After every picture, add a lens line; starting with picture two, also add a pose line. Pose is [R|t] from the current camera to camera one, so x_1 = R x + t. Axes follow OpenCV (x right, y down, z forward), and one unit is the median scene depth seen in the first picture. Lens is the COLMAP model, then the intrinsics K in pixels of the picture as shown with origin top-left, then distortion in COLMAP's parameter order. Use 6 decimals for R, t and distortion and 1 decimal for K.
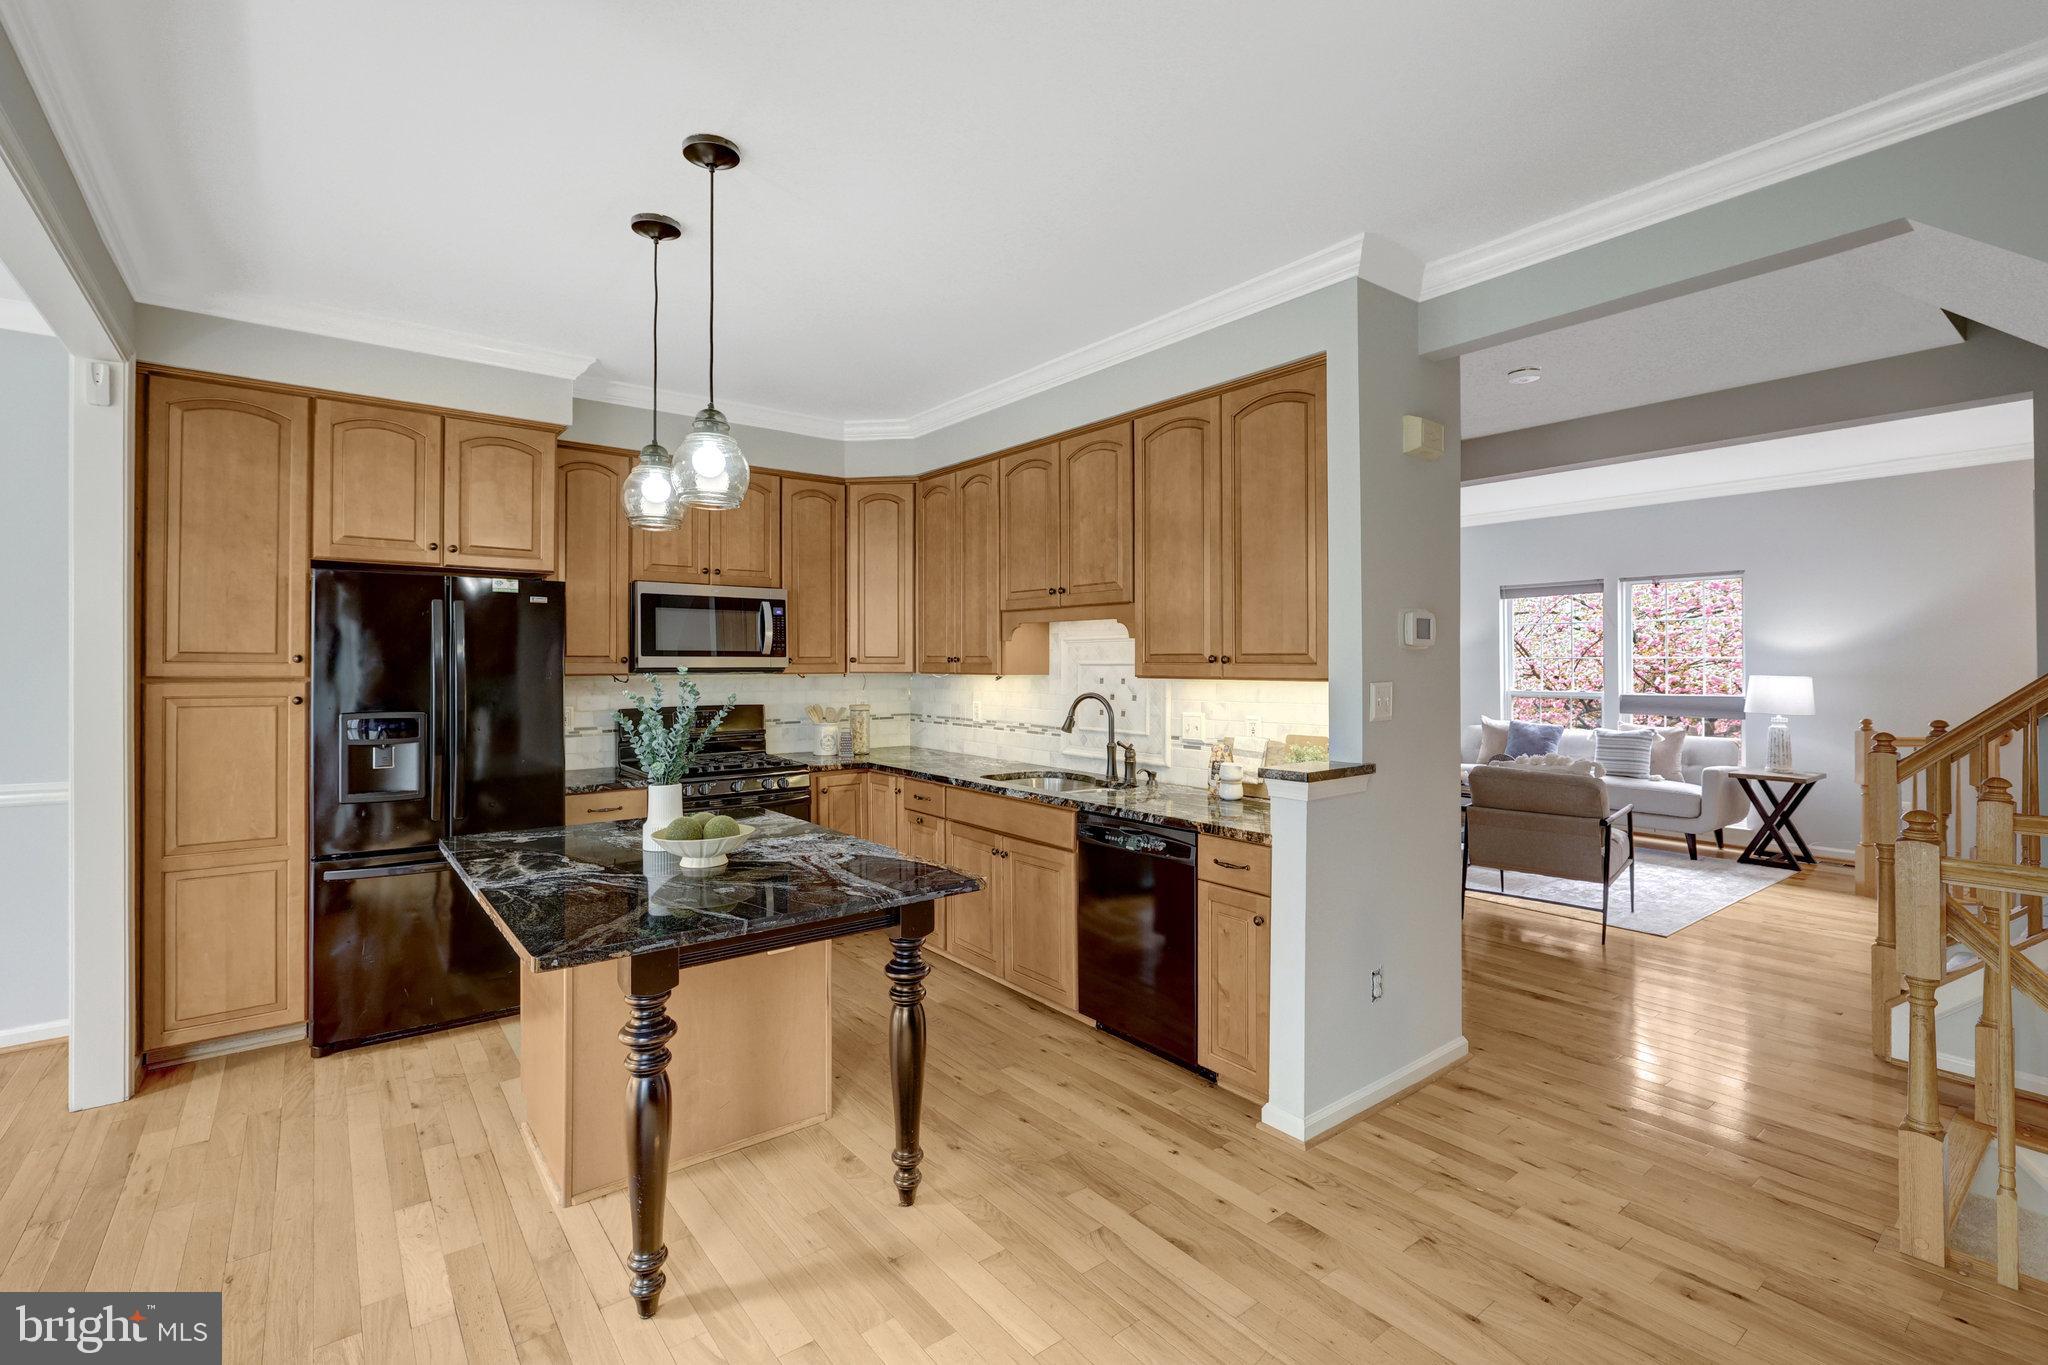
lens RADIAL K [[907.2, 0, 1017.6], [0, 907.2, 660.2], [0, 0, 1]] dist [-0.002097, -0.001328]
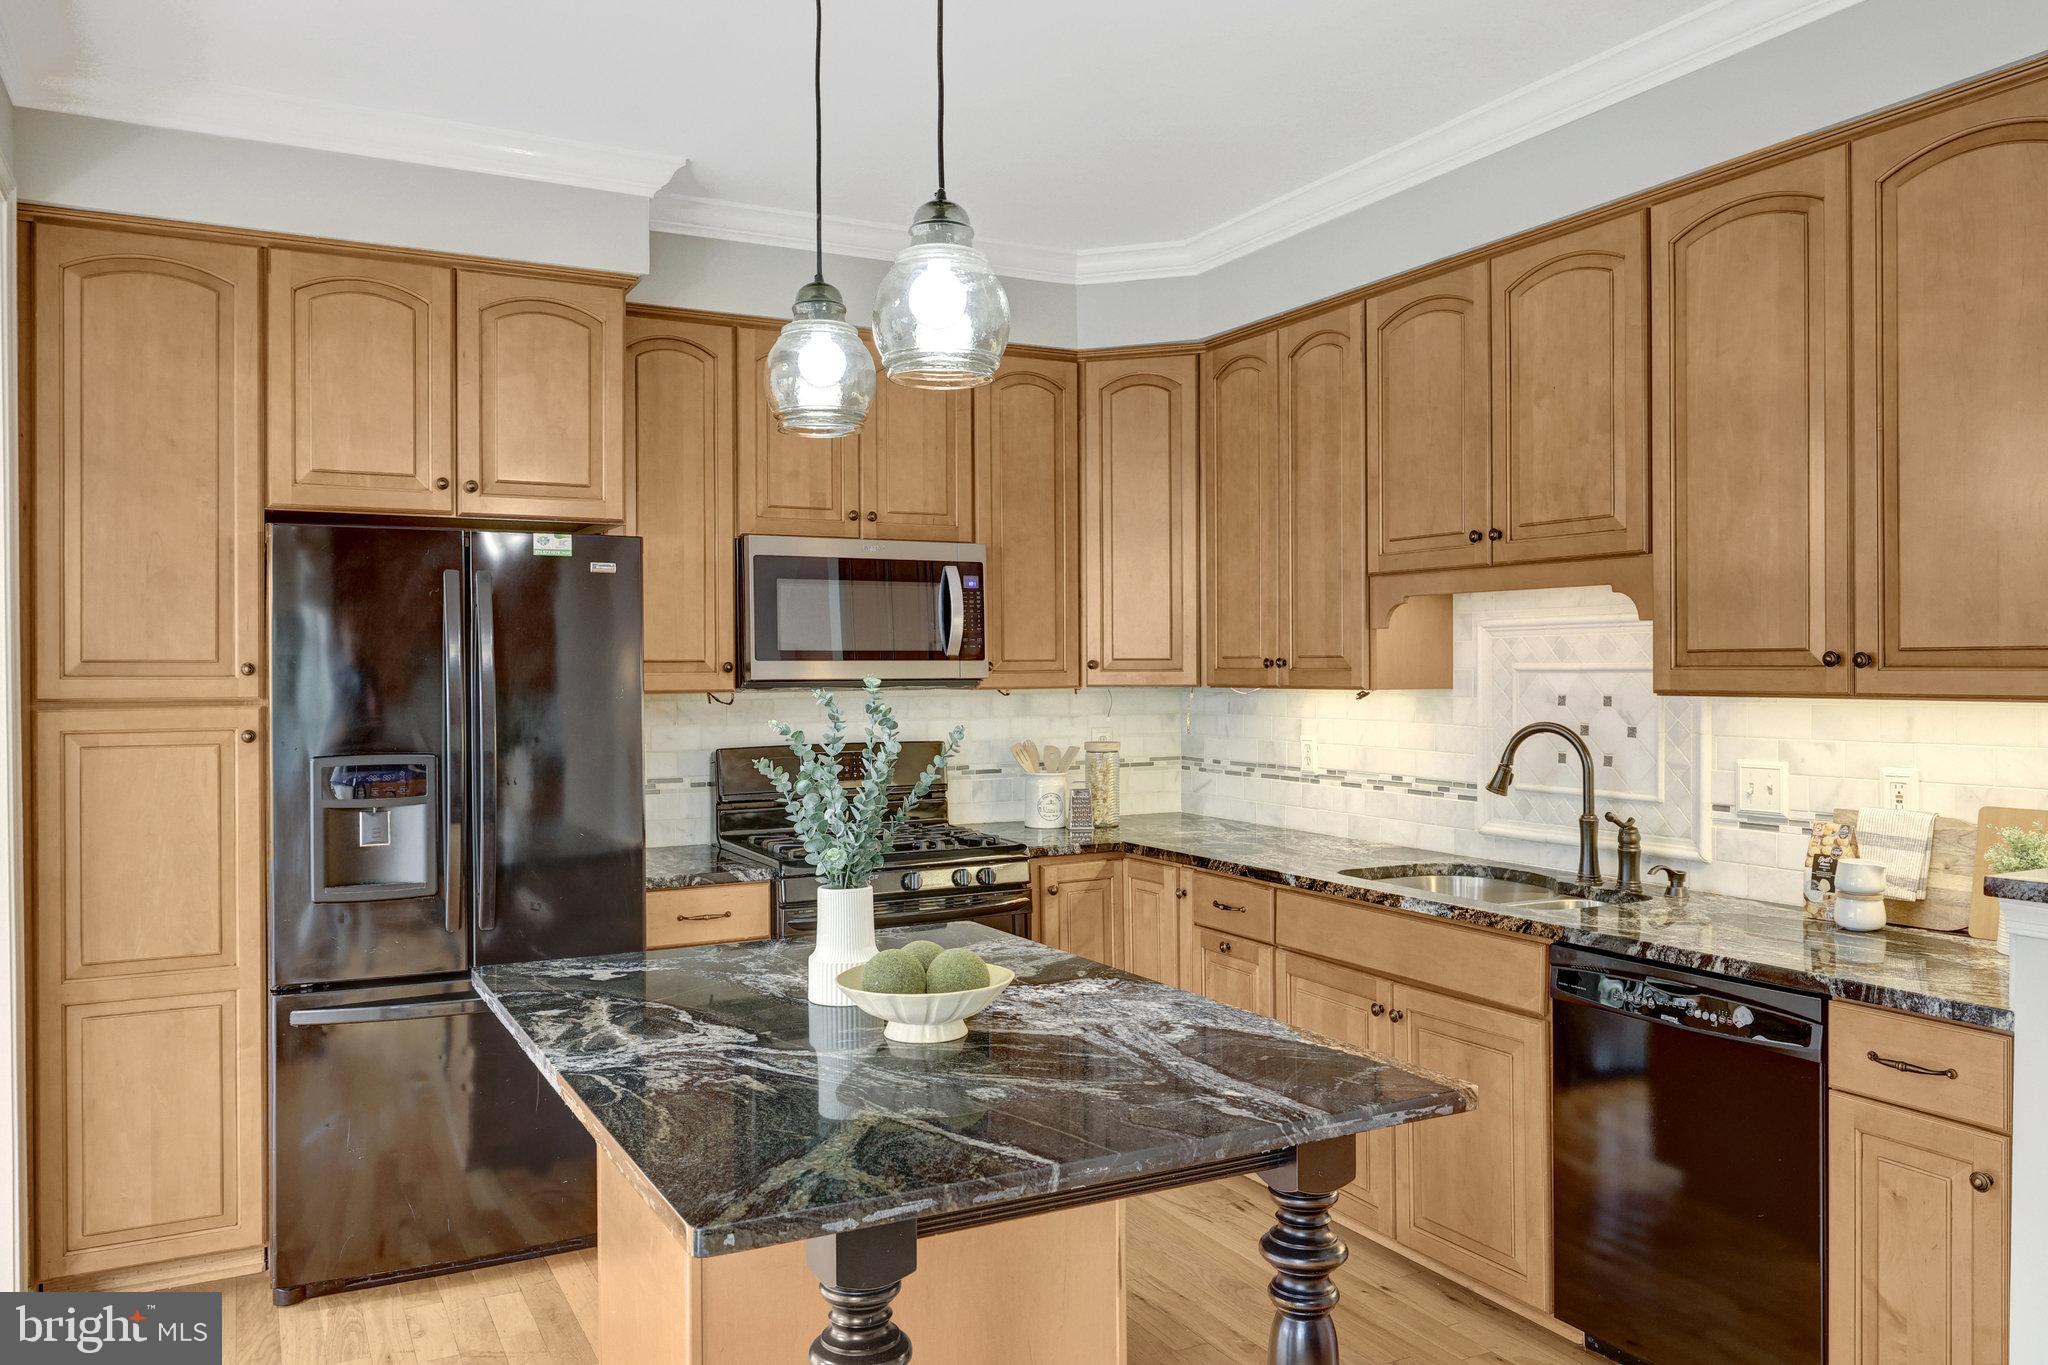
lens RADIAL K [[1481.3, 0, 1016.5], [0, 1481.3, 680.6], [0, 0, 1]] dist [-0.005768, 0.006903]
pose [[0.984322, -0.004867, -0.176315, -0.090659], [0.006780, 0.999924, 0.010249, -0.000110], [0.176252, -0.011284, 0.984280, 0.086241]]
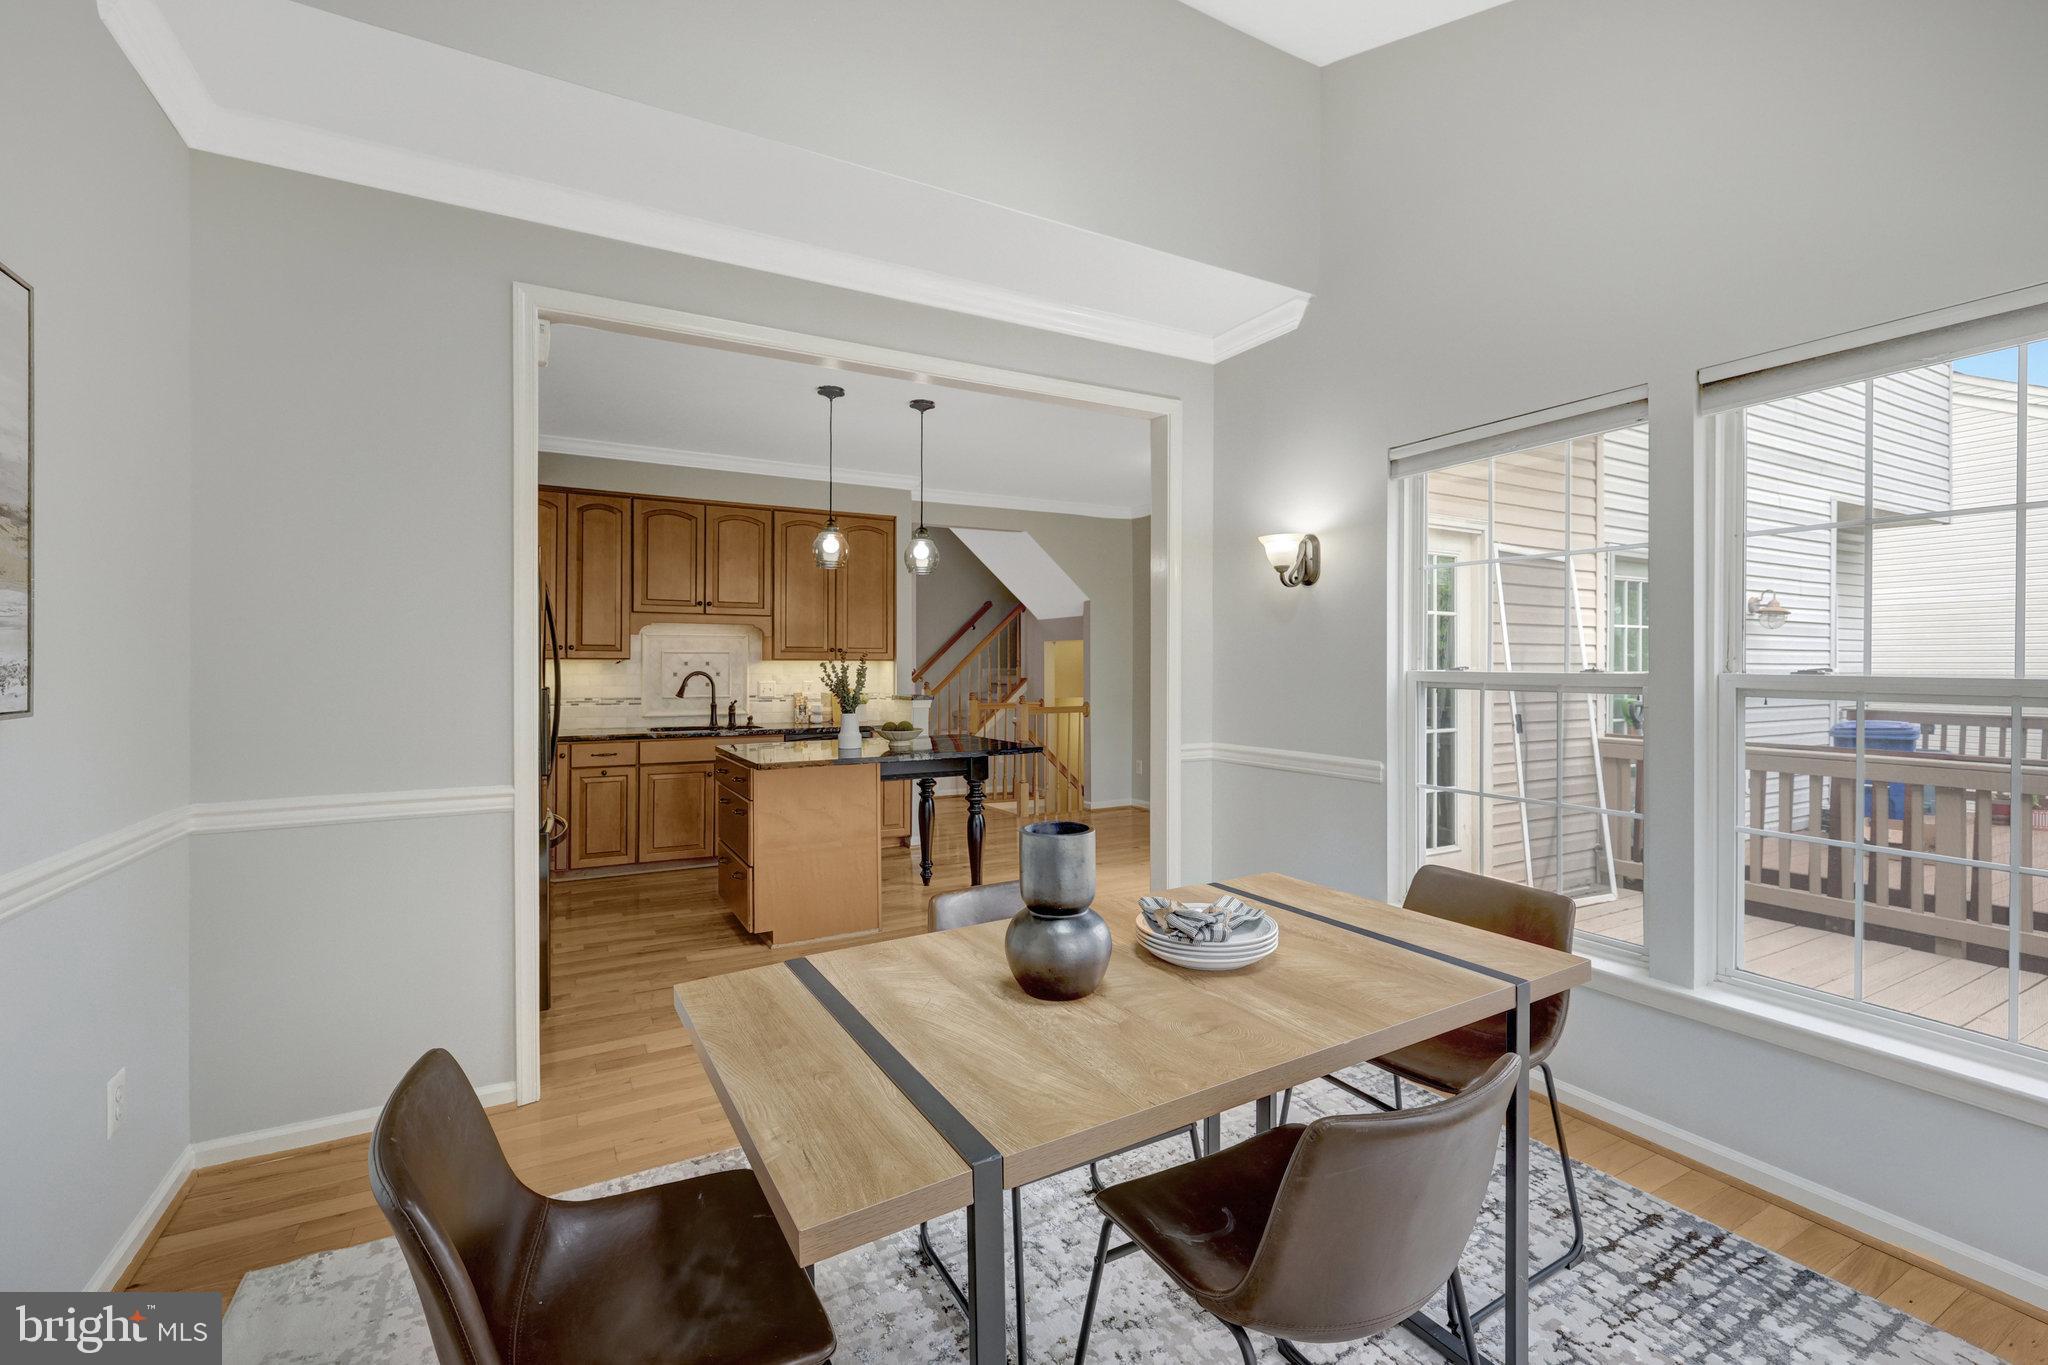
lens RADIAL K [[880.0, 0, 1018.1], [0, 880.0, 673.2], [0, 0, 1]] dist [-0.000837, 0.000380]
pose [[0.153553, -0.003567, 0.988134, -1.555884], [-0.001276, 0.999992, 0.003808, 0.040268], [-0.988140, -0.001845, 0.153547, 0.299271]]
